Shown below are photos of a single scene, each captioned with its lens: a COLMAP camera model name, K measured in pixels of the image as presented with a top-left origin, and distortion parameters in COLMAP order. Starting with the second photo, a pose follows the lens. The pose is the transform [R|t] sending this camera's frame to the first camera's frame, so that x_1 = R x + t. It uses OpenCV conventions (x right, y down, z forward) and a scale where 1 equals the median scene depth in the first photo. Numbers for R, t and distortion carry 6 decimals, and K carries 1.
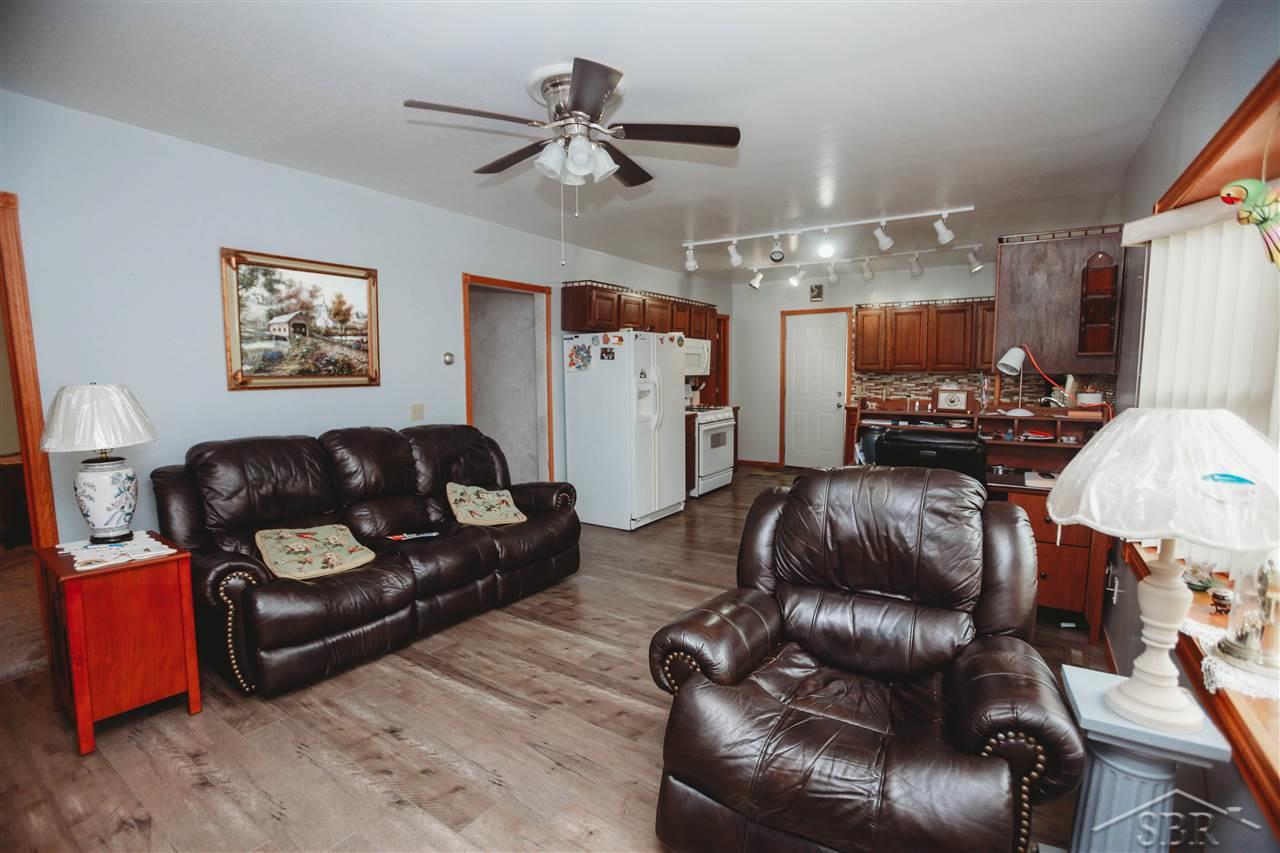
lens RADIAL K [[587.7, 0, 635.2], [0, 587.7, 430.9], [0, 0, 1]] dist [-0.059647, 0.024271]
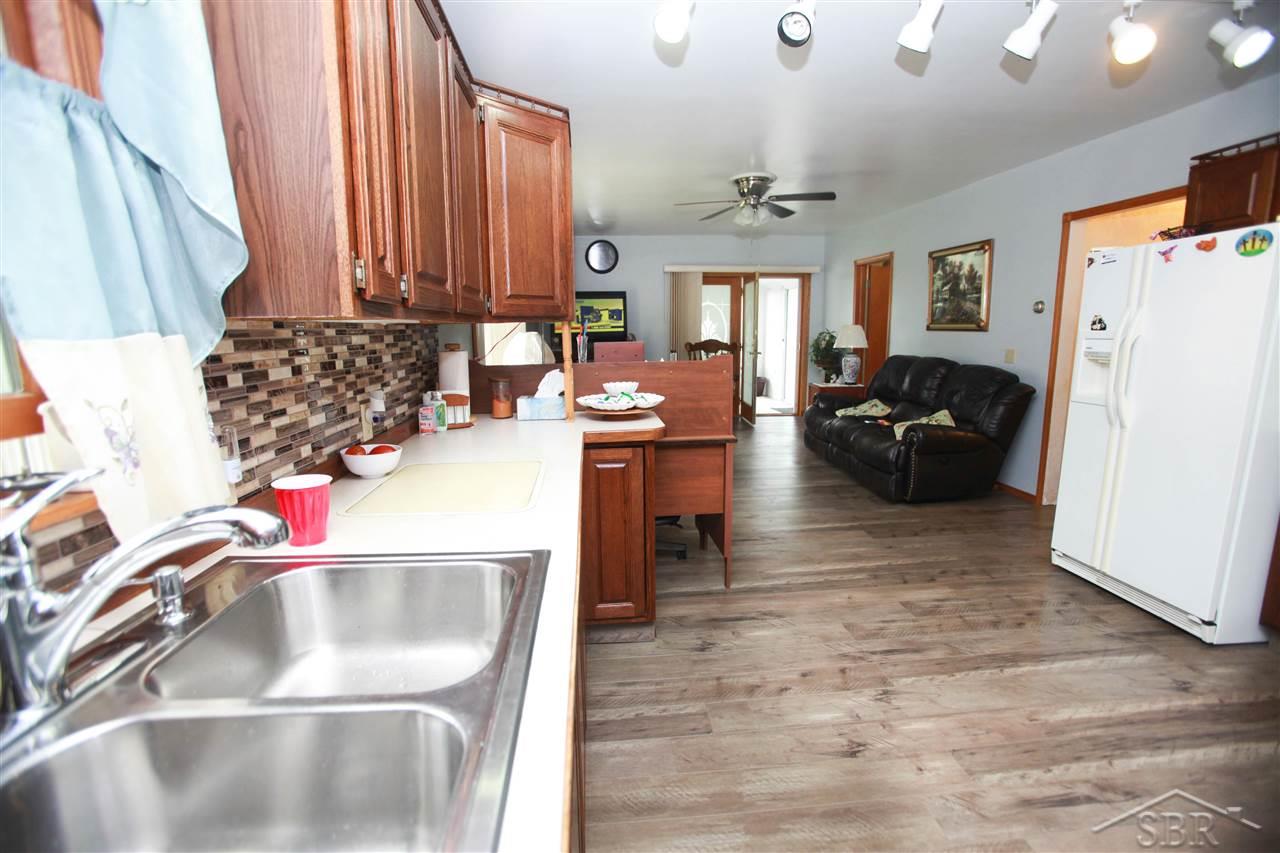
lens RADIAL K [[587.7, 0, 635.2], [0, 587.7, 430.9], [0, 0, 1]] dist [-0.059647, 0.024271]
pose [[-0.781006, 0.129481, -0.610954, 1.032290], [-0.039037, 0.966237, 0.254680, -0.170231], [0.623303, 0.222757, -0.749582, 1.631745]]
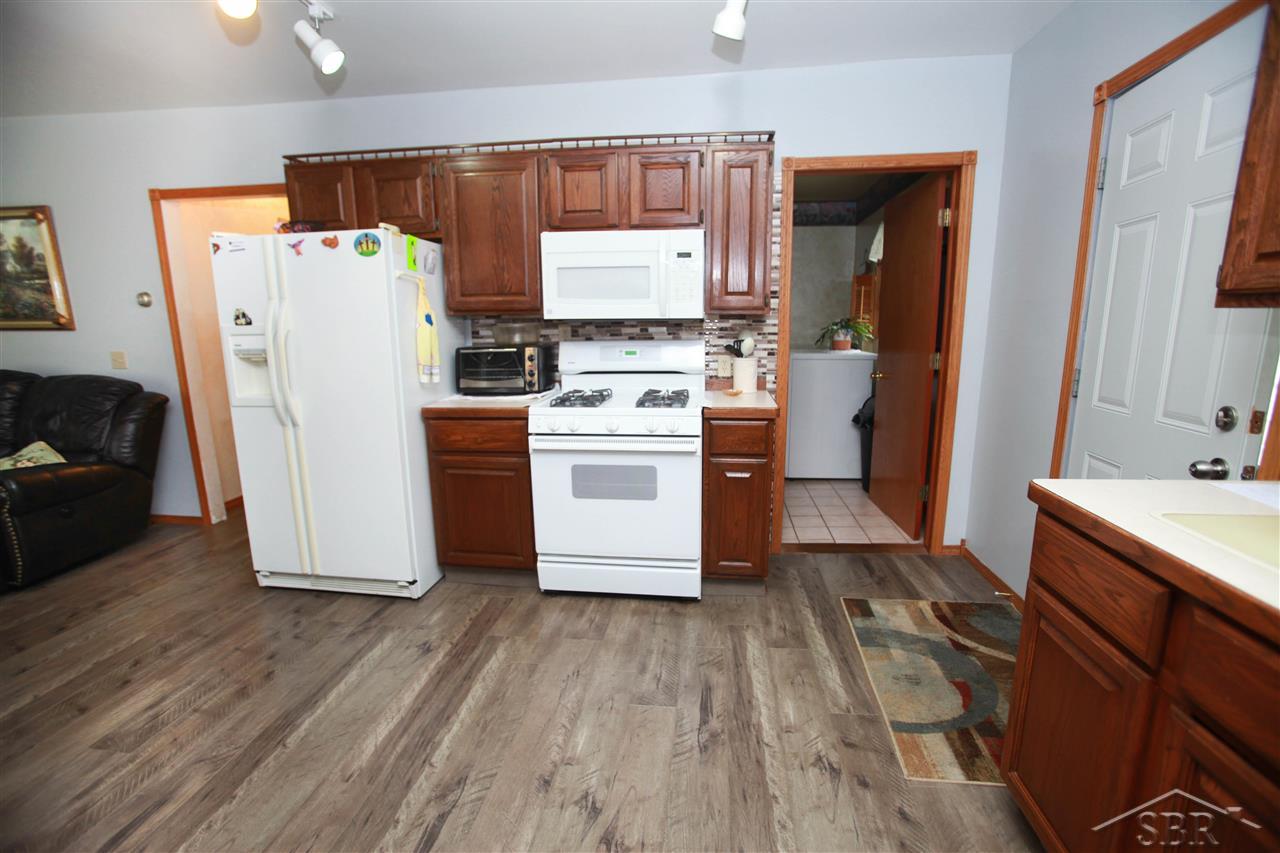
lens RADIAL K [[587.7, 0, 635.2], [0, 587.7, 430.9], [0, 0, 1]] dist [-0.059647, 0.024271]
pose [[0.447493, 0.181547, -0.875666, 0.899120], [-0.085835, 0.983376, 0.160013, -0.155145], [0.890158, 0.003558, 0.455637, 1.512761]]
